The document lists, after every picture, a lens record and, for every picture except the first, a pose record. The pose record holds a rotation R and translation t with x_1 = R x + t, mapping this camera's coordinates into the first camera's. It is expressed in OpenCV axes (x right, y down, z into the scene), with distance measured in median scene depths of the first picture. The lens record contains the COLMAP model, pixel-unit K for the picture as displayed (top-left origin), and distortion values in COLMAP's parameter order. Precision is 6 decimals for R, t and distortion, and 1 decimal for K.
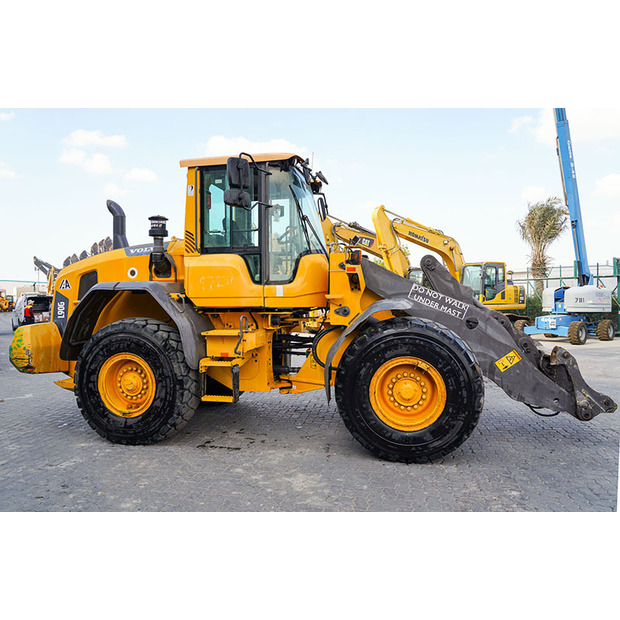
lens RADIAL K [[451.4, 0, 310.0], [0, 451.4, 296.1], [0, 0, 1]] dist [-0.004382, -0.002702]
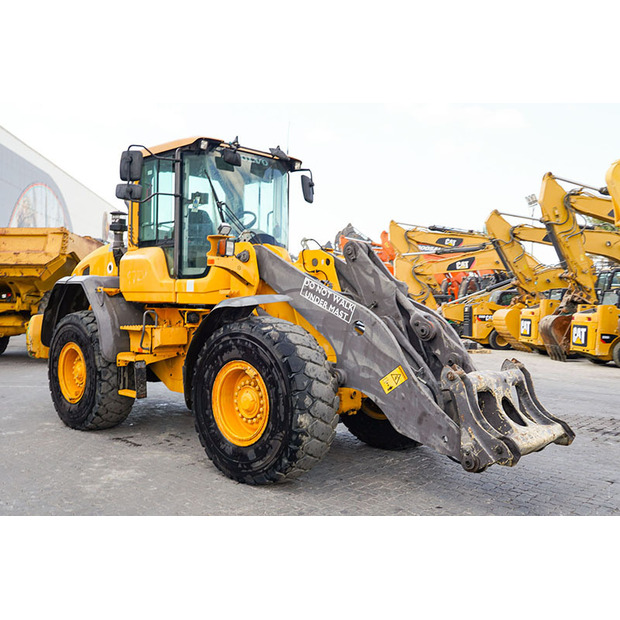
lens RADIAL K [[669.7, 0, 388.7], [0, 669.7, 309.6], [0, 0, 1]] dist [-0.014151, -0.026054]
pose [[0.853118, 0.023993, -0.521167, 1.022400], [-0.017616, 0.999697, 0.017187, 0.006928], [0.521421, -0.005482, 0.853282, 0.040626]]
